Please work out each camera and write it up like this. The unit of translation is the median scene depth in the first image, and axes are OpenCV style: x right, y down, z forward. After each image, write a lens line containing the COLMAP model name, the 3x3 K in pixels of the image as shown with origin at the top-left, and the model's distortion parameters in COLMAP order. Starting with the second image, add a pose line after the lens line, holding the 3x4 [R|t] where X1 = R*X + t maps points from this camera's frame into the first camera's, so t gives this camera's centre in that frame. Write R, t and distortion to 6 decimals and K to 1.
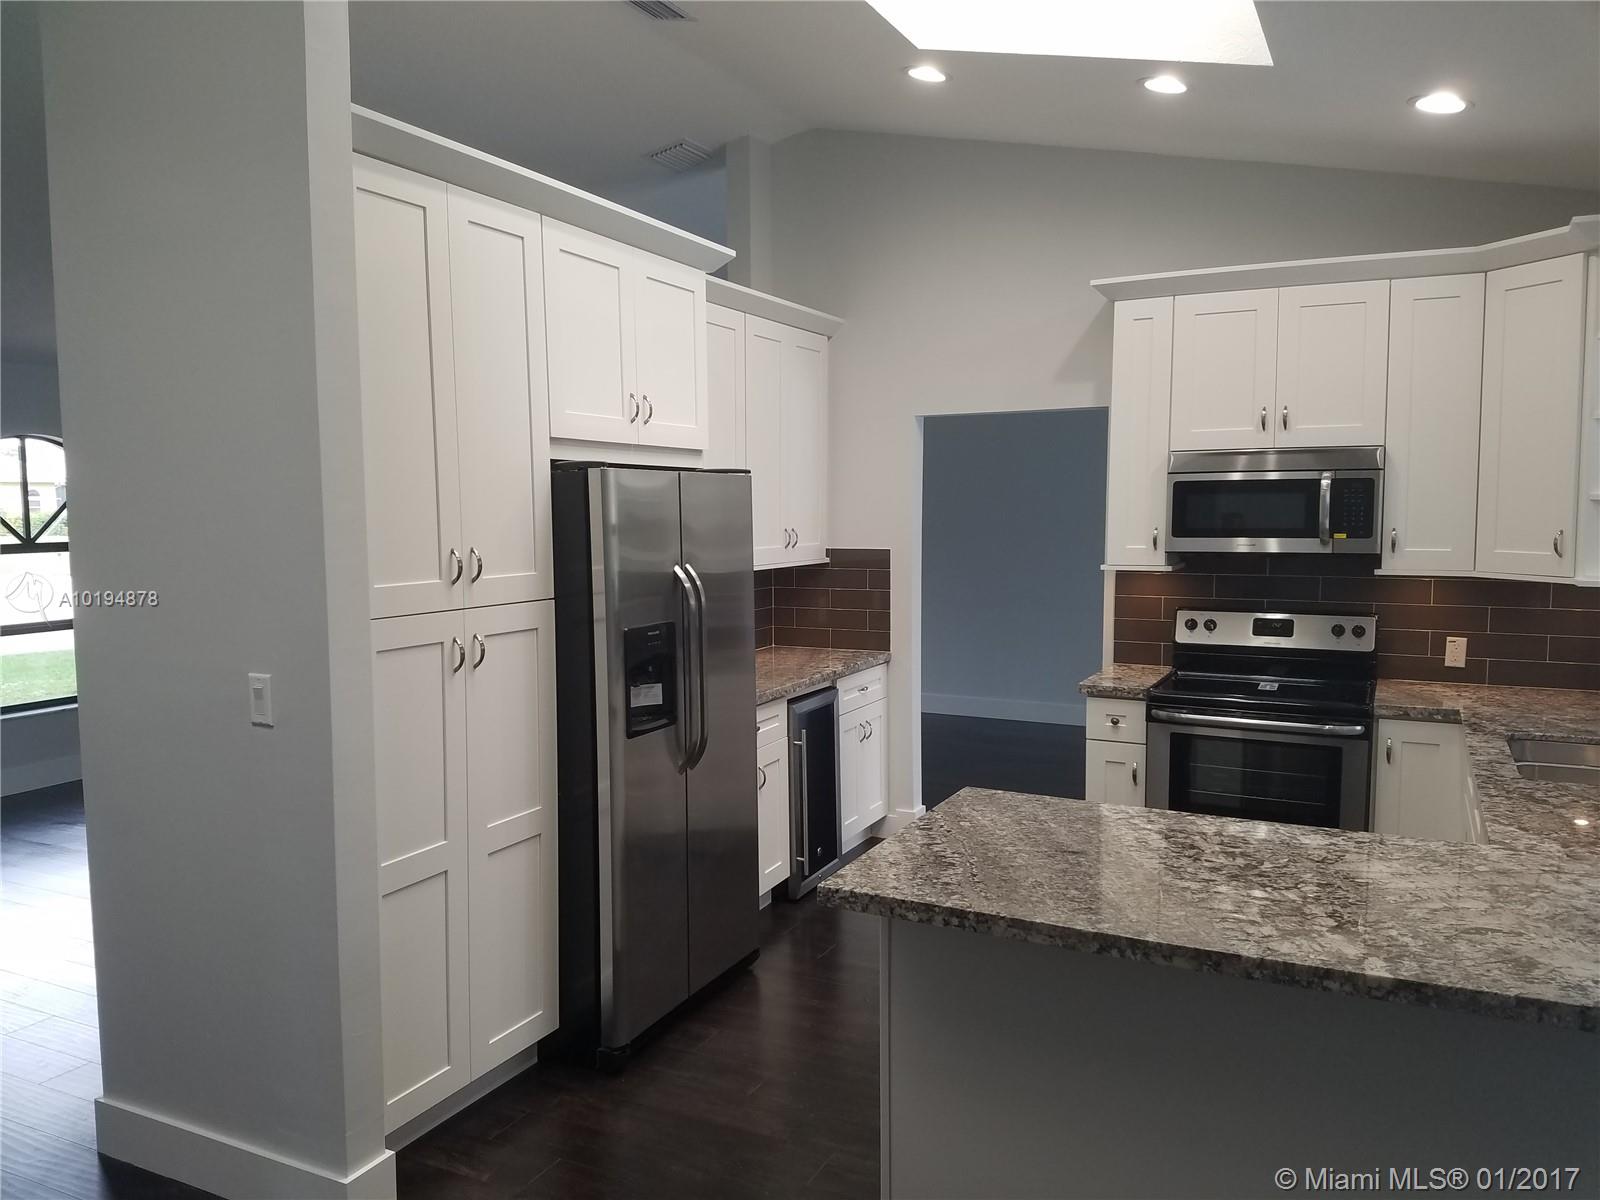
lens RADIAL K [[1206.1, 0, 778.9], [0, 1206.1, 623.8], [0, 0, 1]] dist [0.248434, -0.480878]
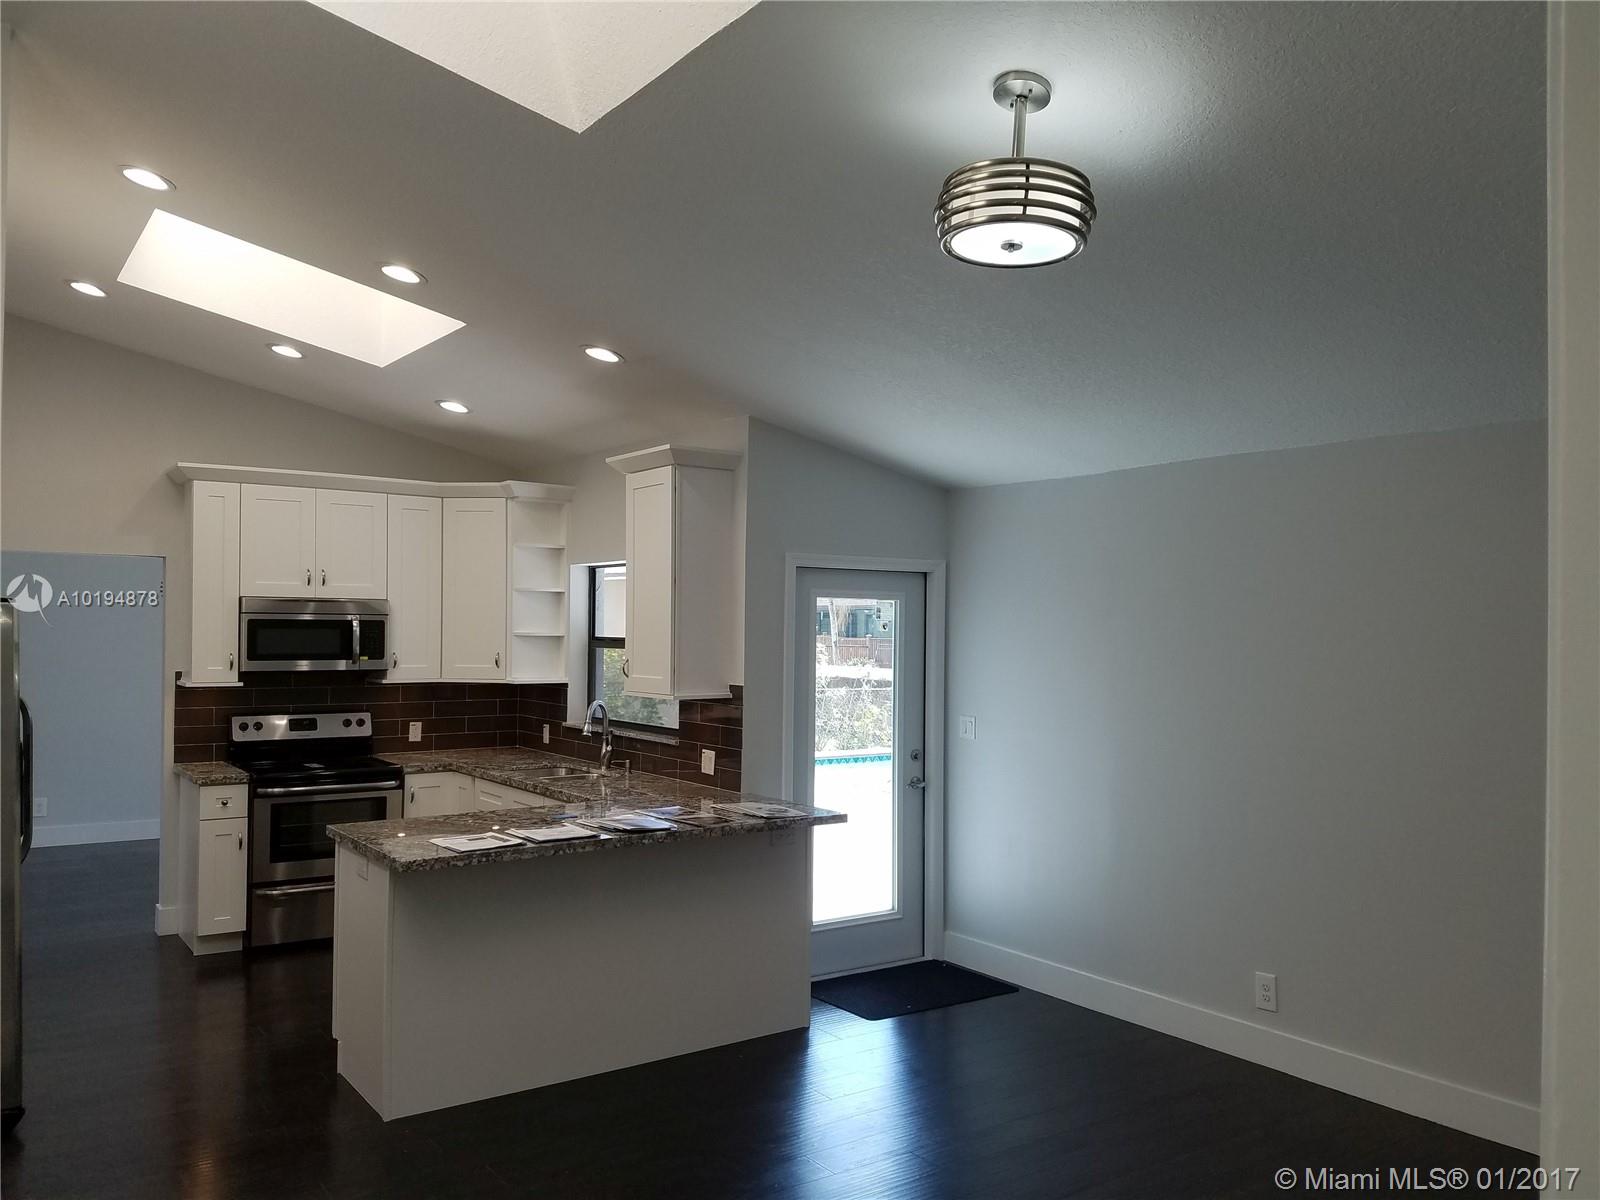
lens RADIAL K [[1225.2, 0, 793.7], [0, 1225.2, 615.2], [0, 0, 1]] dist [0.279617, -0.613976]
pose [[0.475401, 0.018350, 0.879578, -0.667251], [0.075601, 0.995232, -0.061624, 0.010970], [-0.876515, 0.095793, 0.471747, -0.184334]]
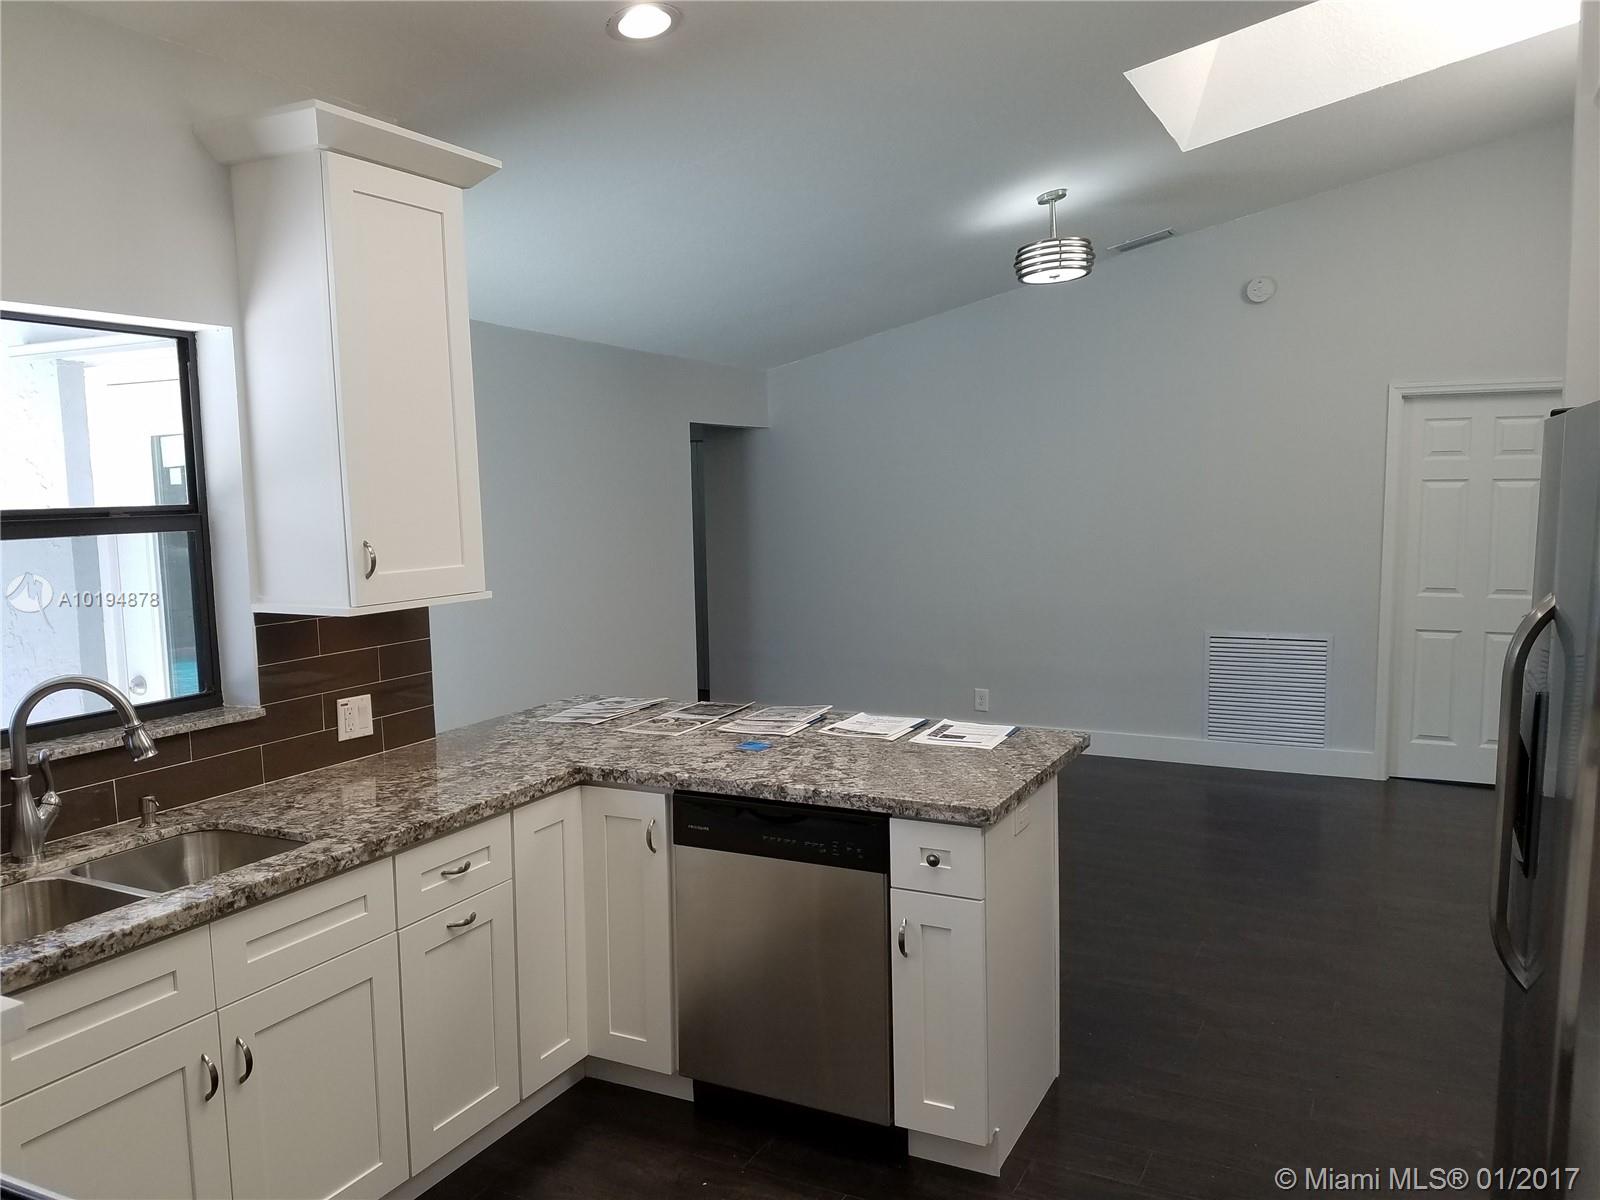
lens RADIAL K [[1225.2, 0, 793.7], [0, 1225.2, 615.2], [0, 0, 1]] dist [0.279617, -0.613976]
pose [[-0.999717, 0.022860, 0.006609, 0.204385], [0.023732, 0.978255, 0.206044, -0.136473], [-0.001755, 0.206143, -0.978520, 1.310765]]
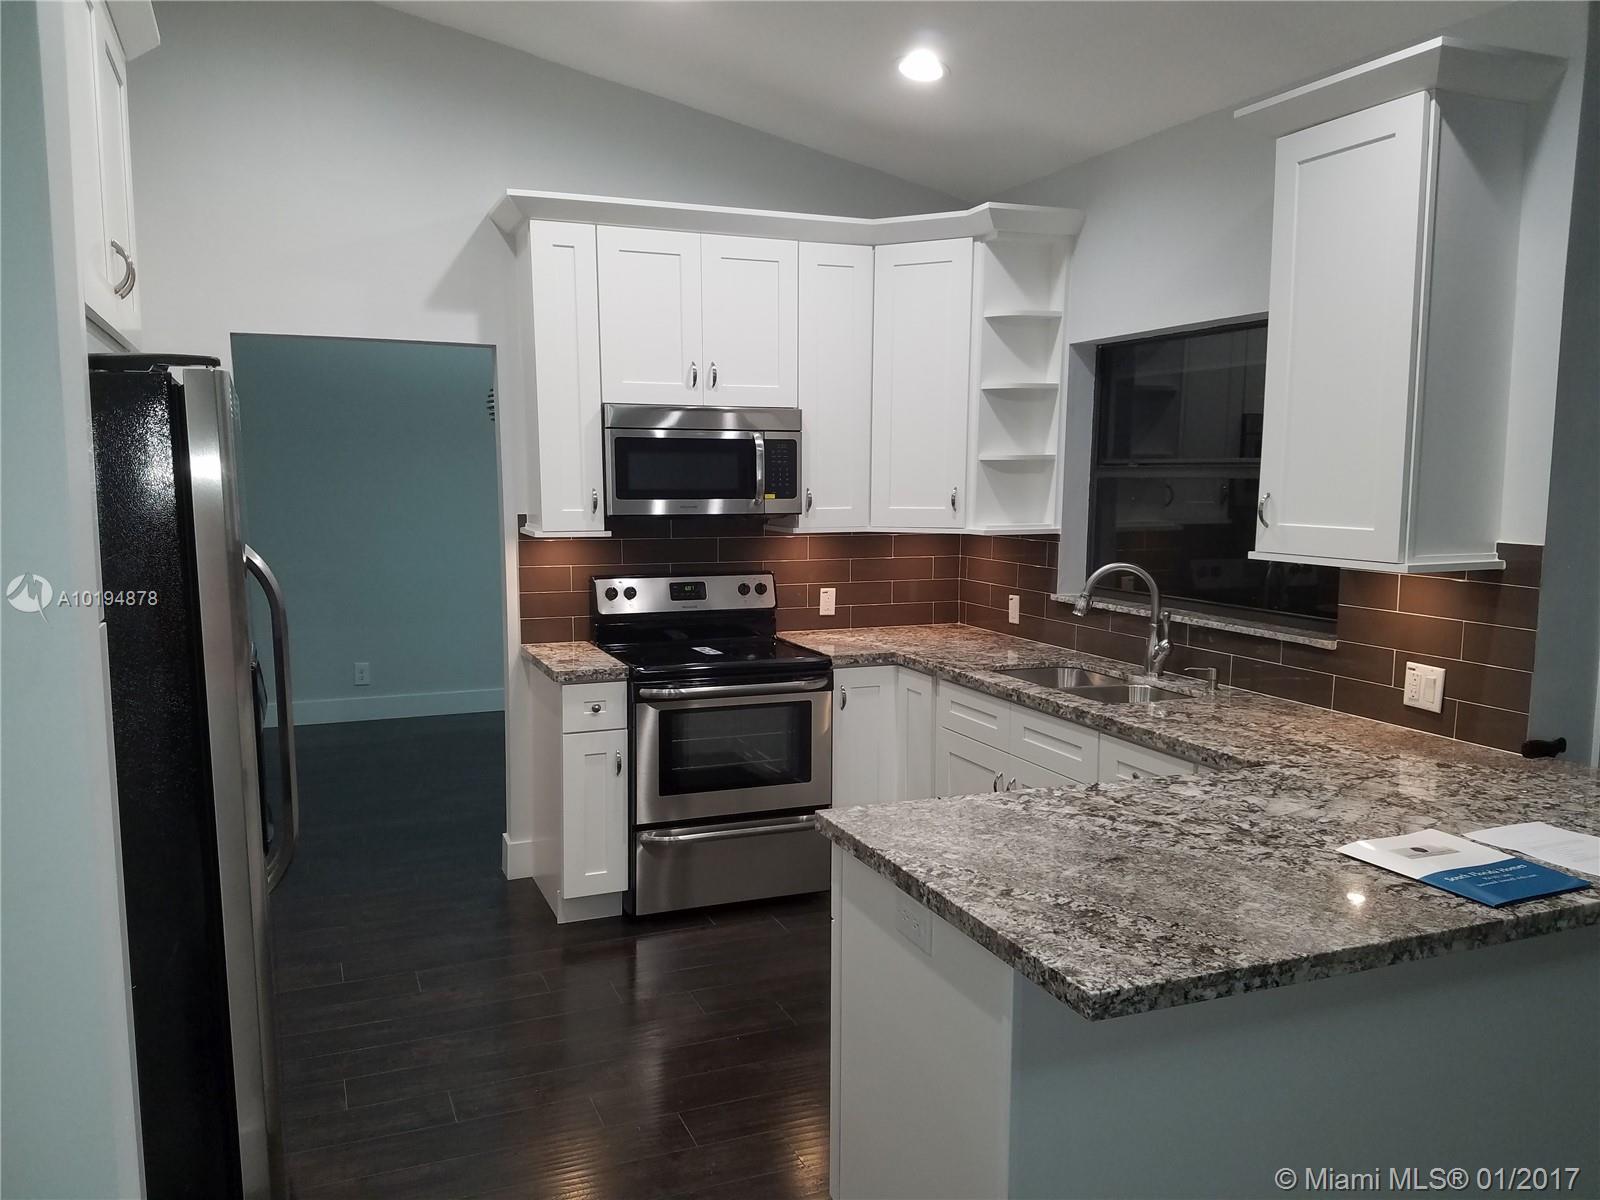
lens RADIAL K [[1206.1, 0, 778.9], [0, 1206.1, 623.8], [0, 0, 1]] dist [0.248434, -0.480878]
pose [[0.662789, -0.088132, 0.743602, -0.305865], [0.069382, 0.996006, 0.056205, -0.022602], [-0.745585, 0.014341, 0.666256, 0.349254]]
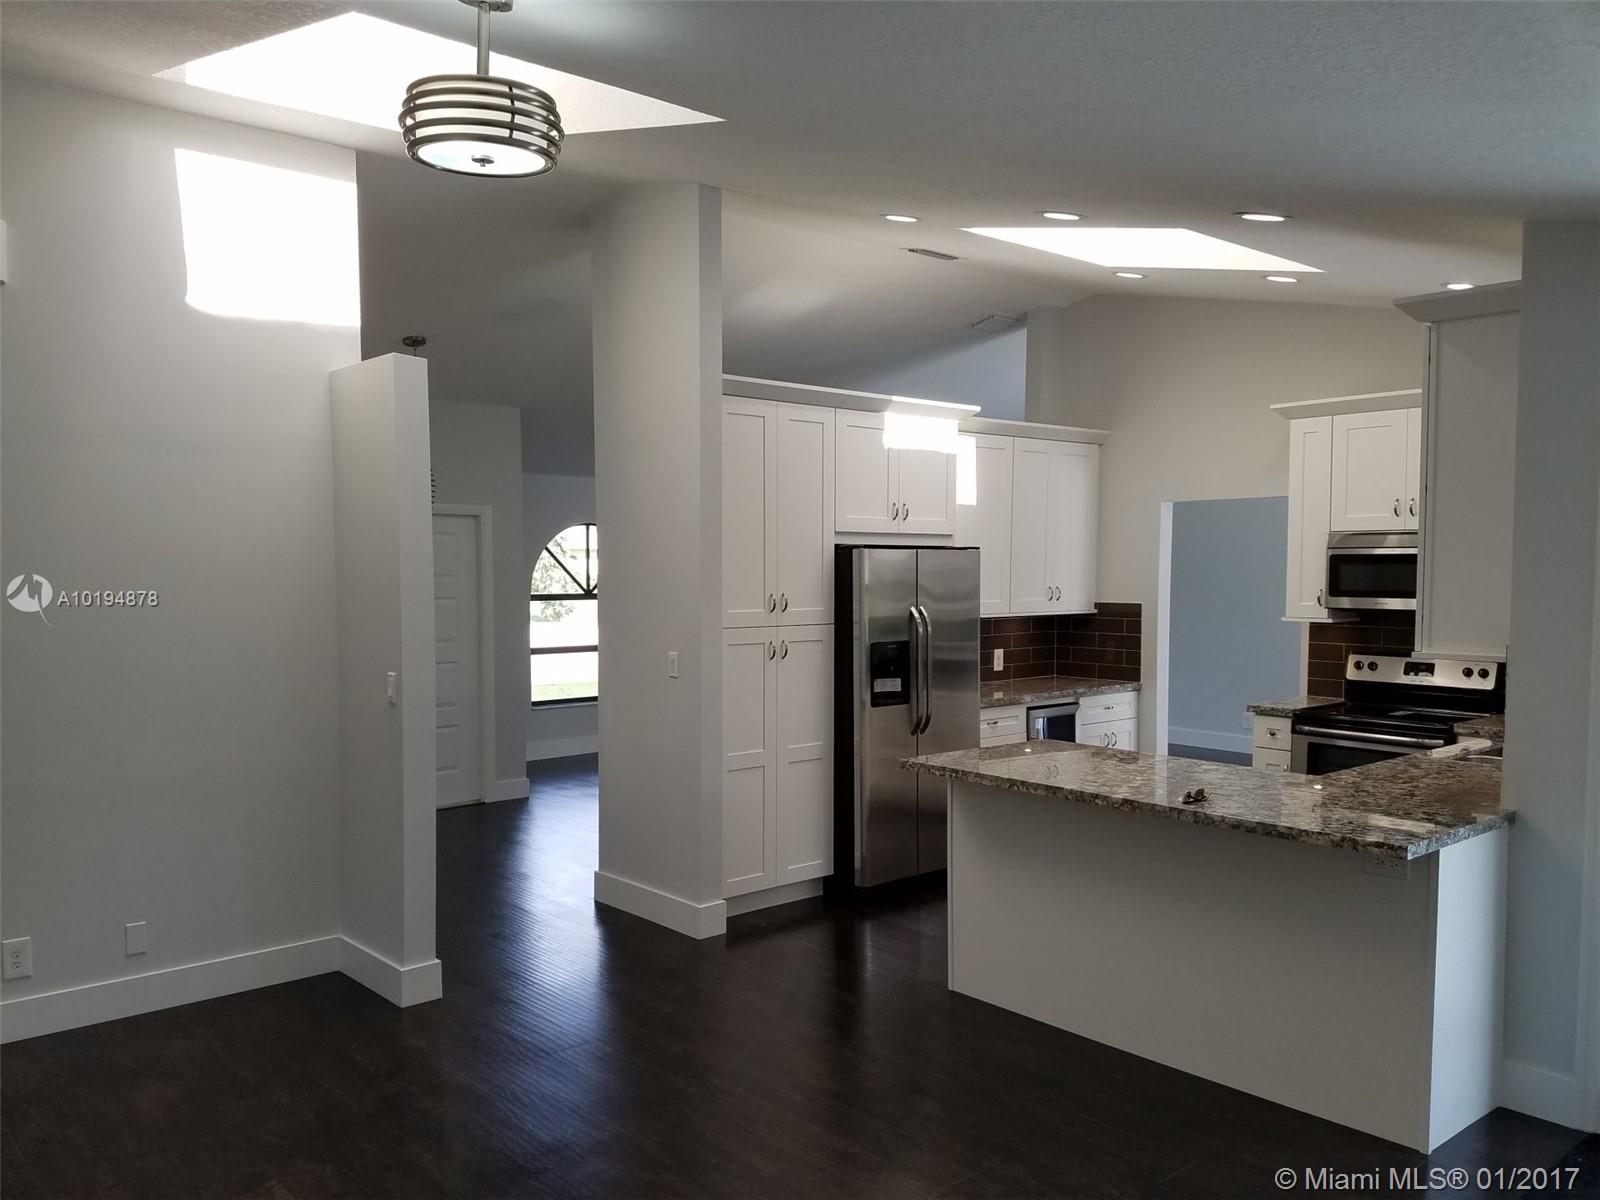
lens RADIAL K [[1206.1, 0, 778.9], [0, 1206.1, 623.8], [0, 0, 1]] dist [0.248434, -0.480878]
pose [[0.922899, 0.022718, -0.384372, 0.320316], [-0.042797, 0.998125, -0.043765, 0.046196], [0.382657, 0.056841, 0.922140, -0.488401]]
